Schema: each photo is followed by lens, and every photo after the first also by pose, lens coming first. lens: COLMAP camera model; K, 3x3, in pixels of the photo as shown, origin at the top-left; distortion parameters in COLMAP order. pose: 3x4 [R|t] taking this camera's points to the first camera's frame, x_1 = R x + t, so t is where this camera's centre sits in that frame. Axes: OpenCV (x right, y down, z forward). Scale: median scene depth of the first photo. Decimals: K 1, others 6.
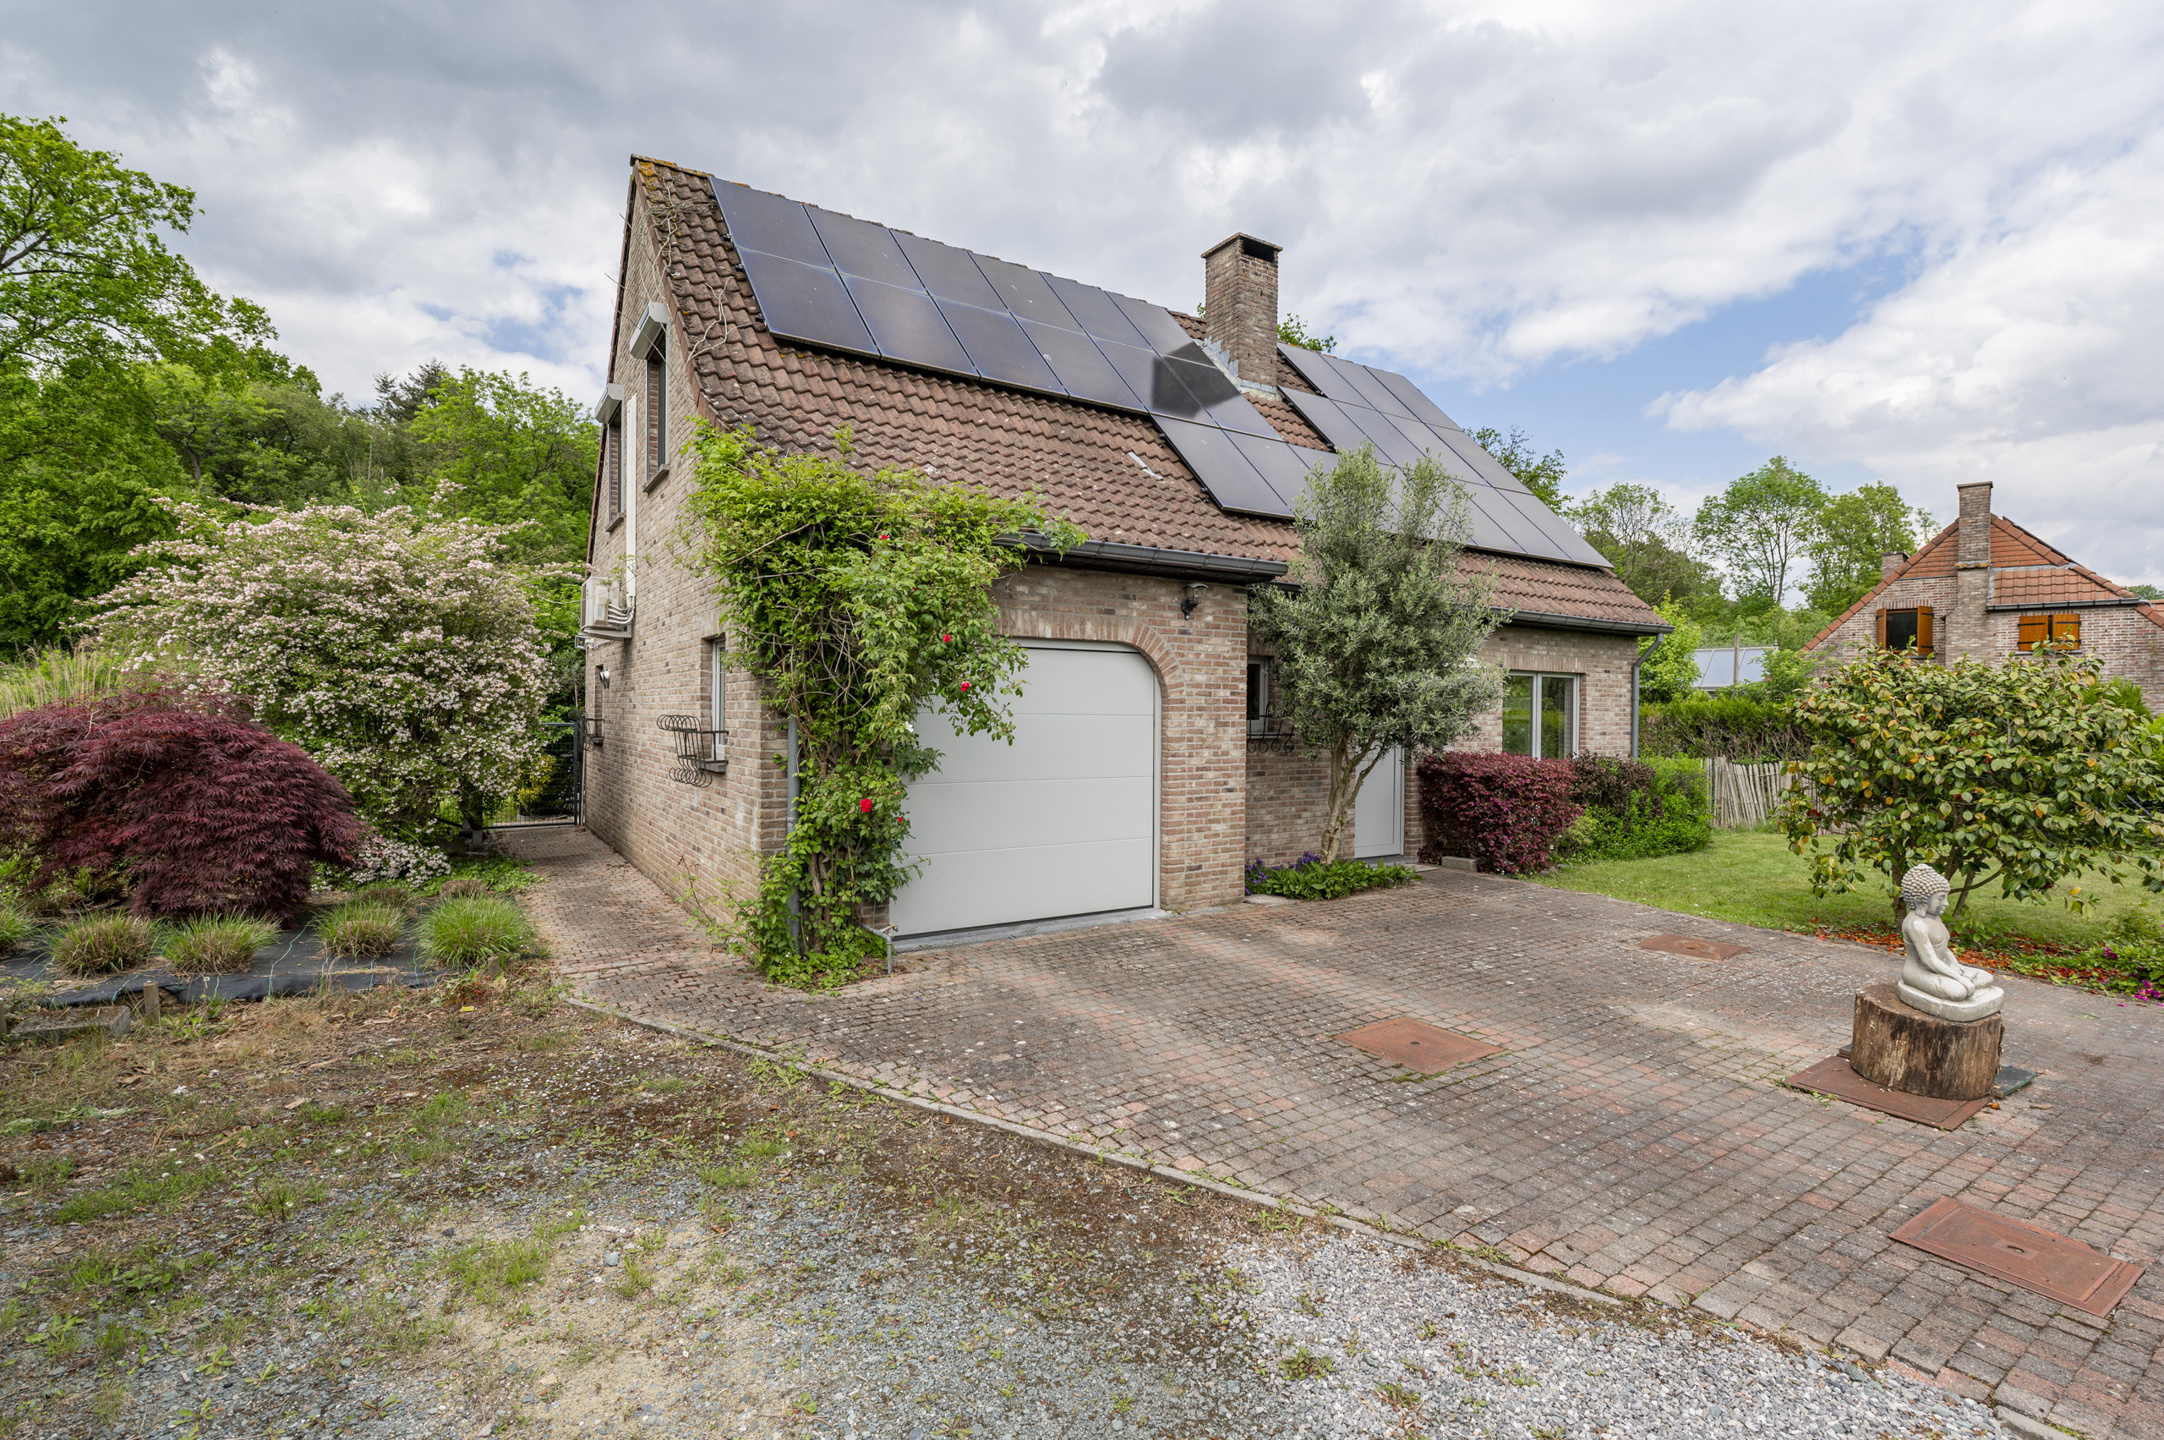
lens RADIAL K [[1028.2, 0, 1138.9], [0, 1028.2, 722.4], [0, 0, 1]] dist [-0.000022, 0.000154]
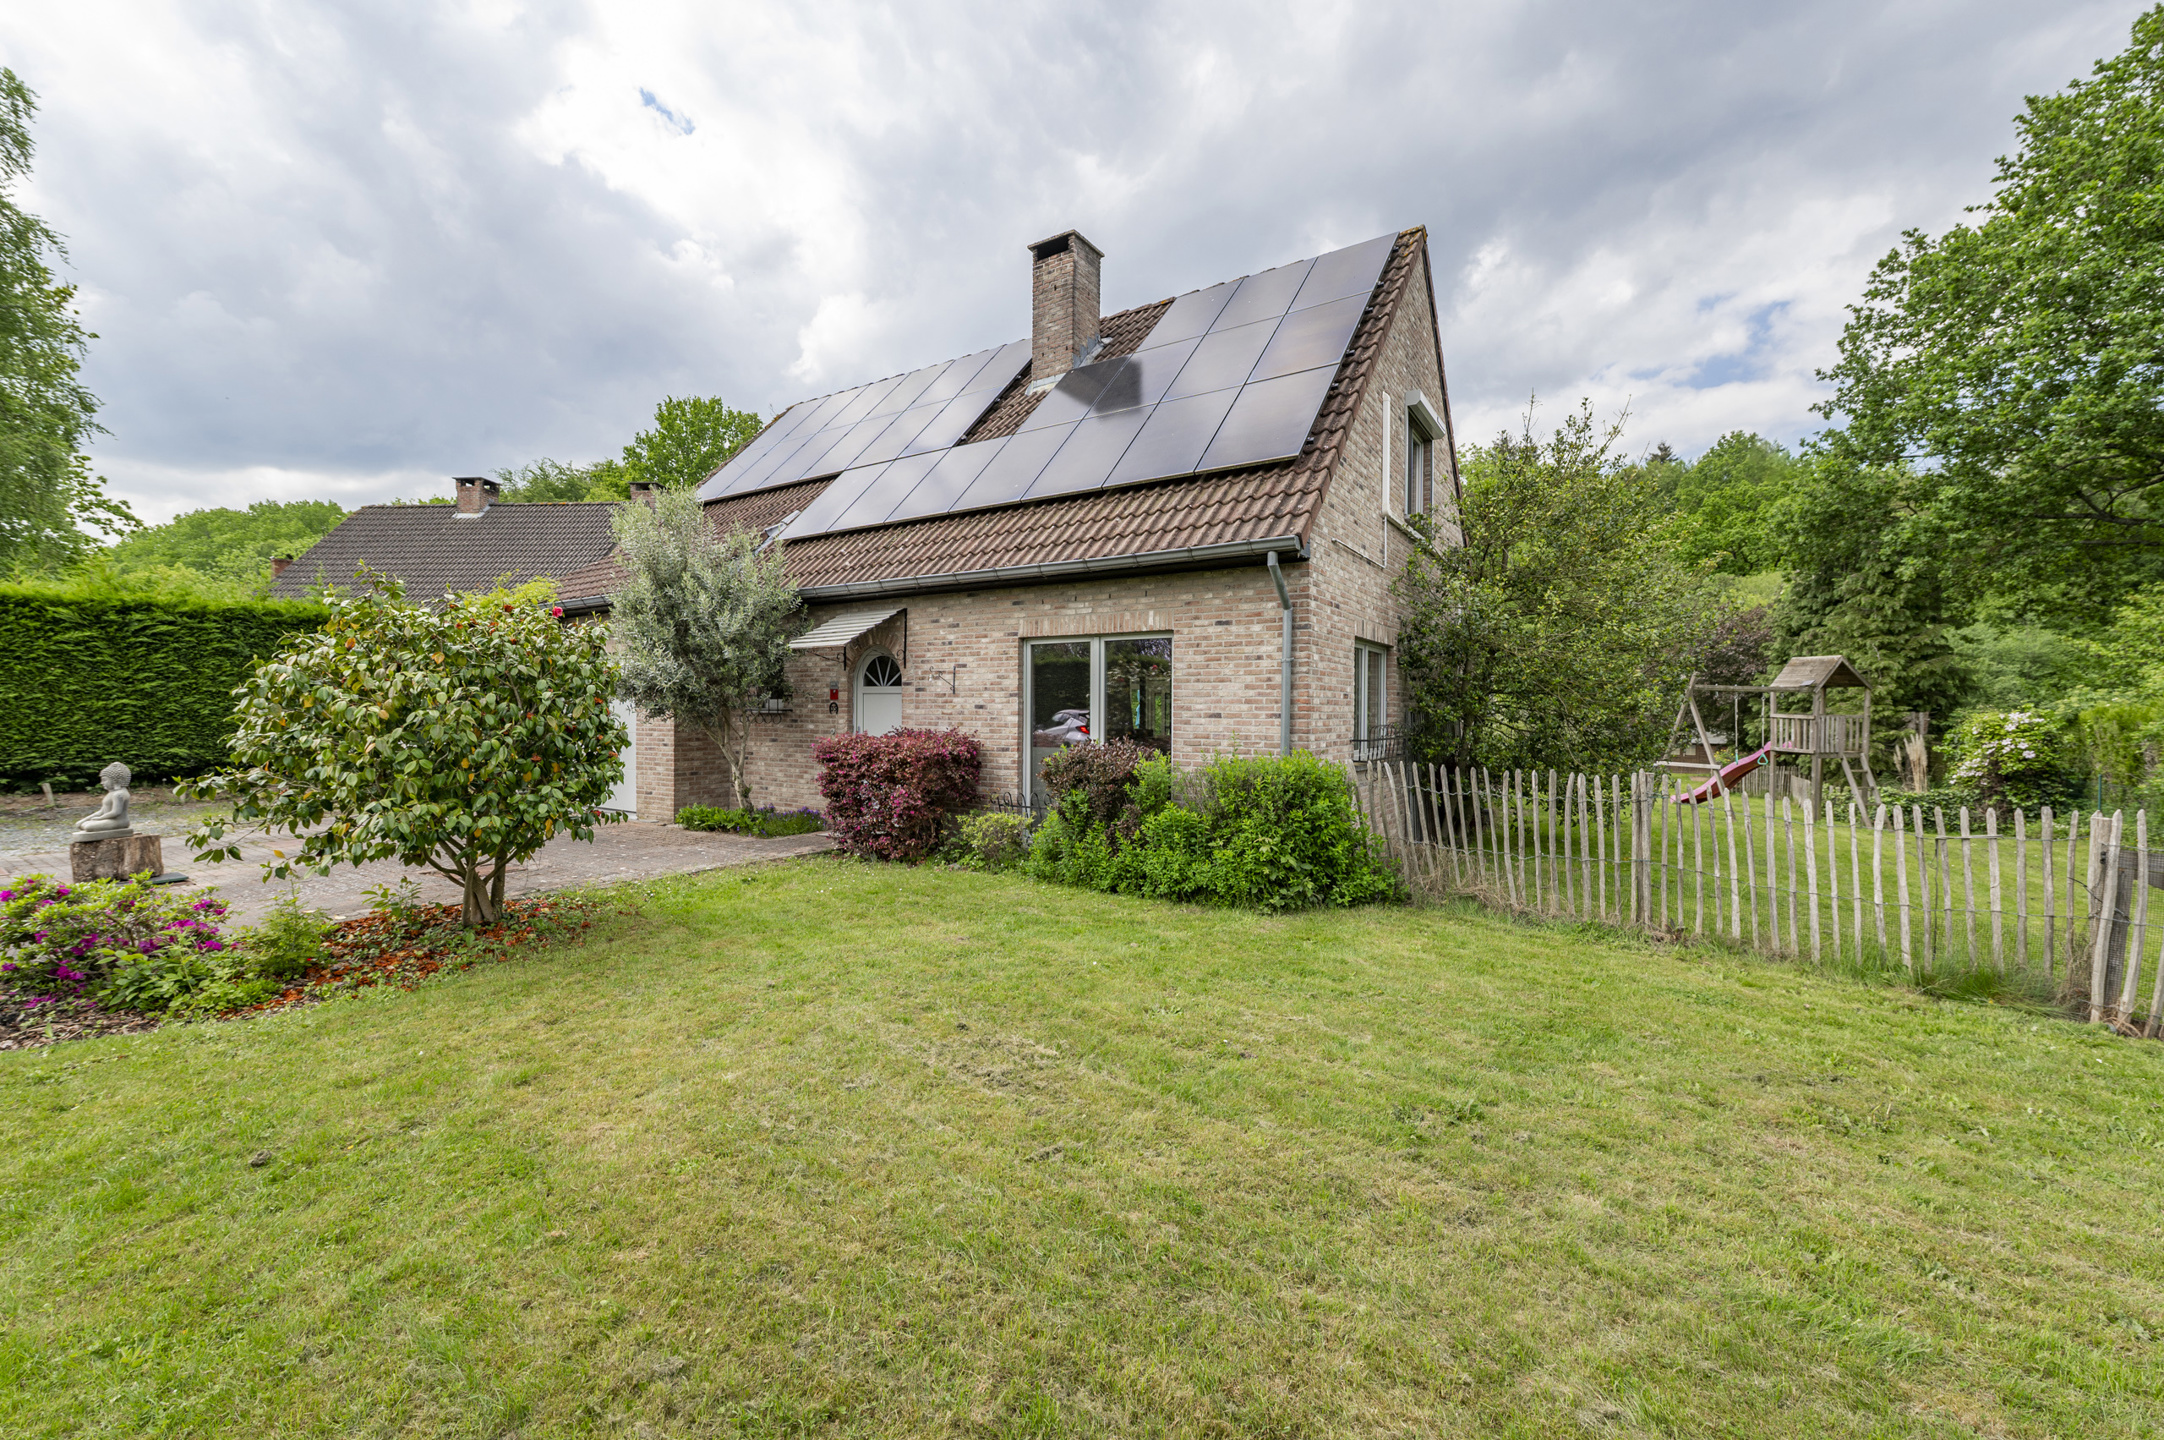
lens RADIAL K [[896.6, 0, 1076.2], [0, 896.6, 722.3], [0, 0, 1]] dist [-0.001724, -0.000166]
pose [[0.335197, 0.007864, -0.942115, 1.500676], [-0.010950, 0.999930, 0.004450, 0.019879], [0.942084, 0.008824, 0.335260, 1.116850]]
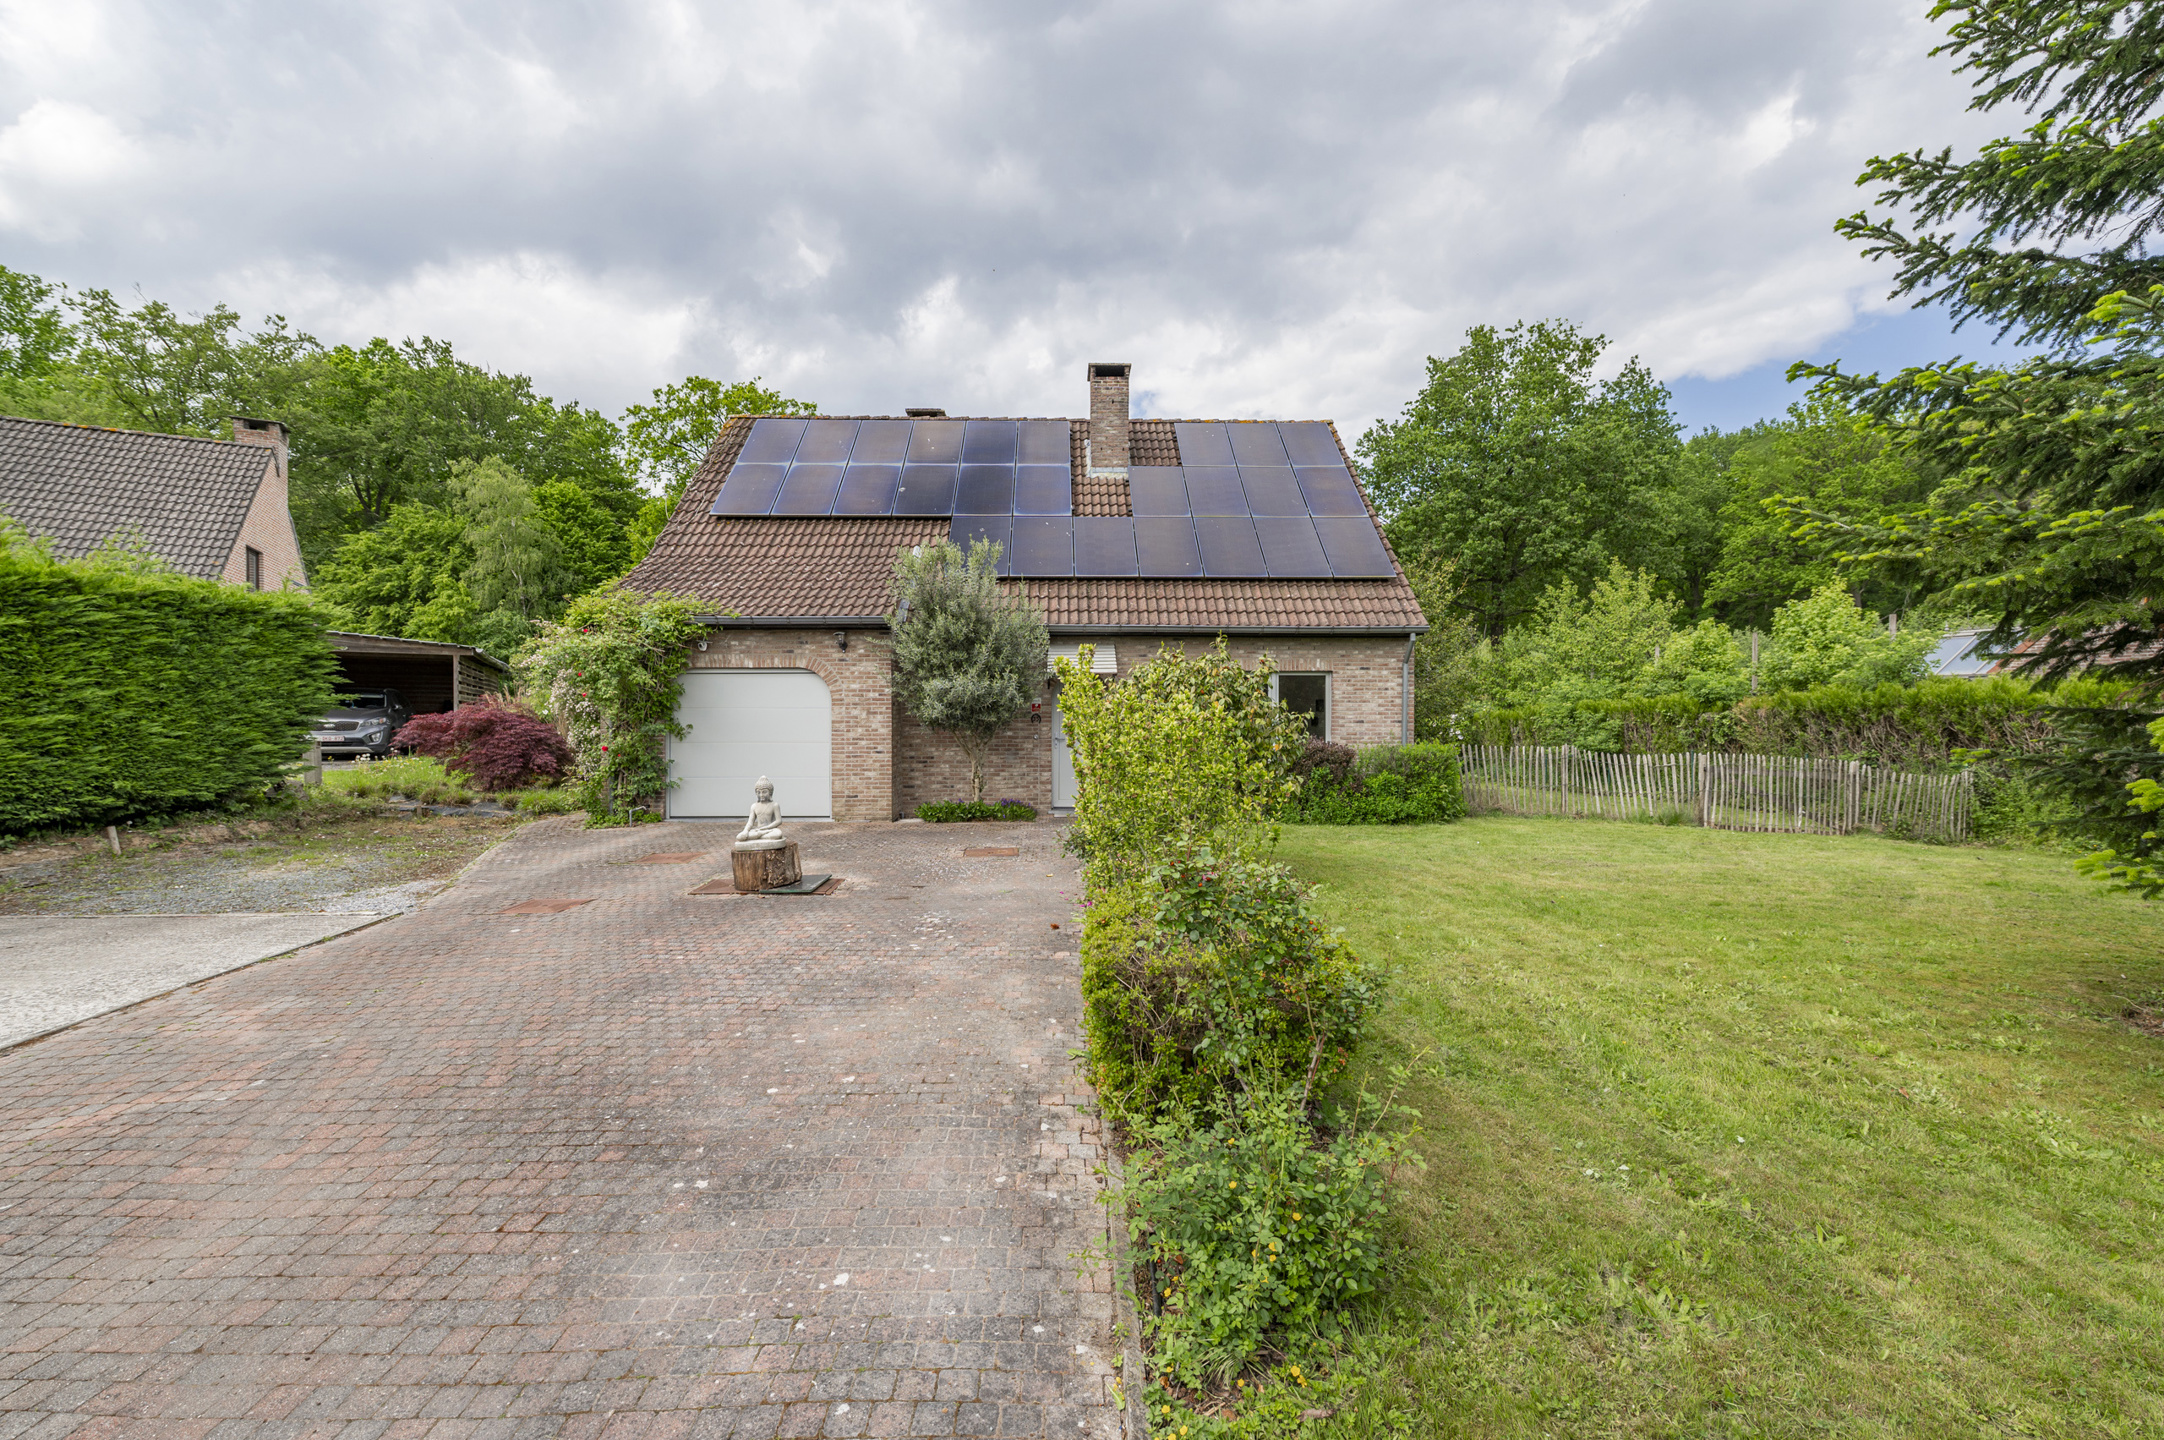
lens RADIAL K [[896.6, 0, 1076.2], [0, 896.6, 722.3], [0, 0, 1]] dist [-0.001724, -0.000166]
pose [[0.824976, 0.002516, -0.565162, 1.175507], [-0.000508, 0.999993, 0.003710, 0.011332], [0.565168, -0.002774, 0.824971, -0.027348]]
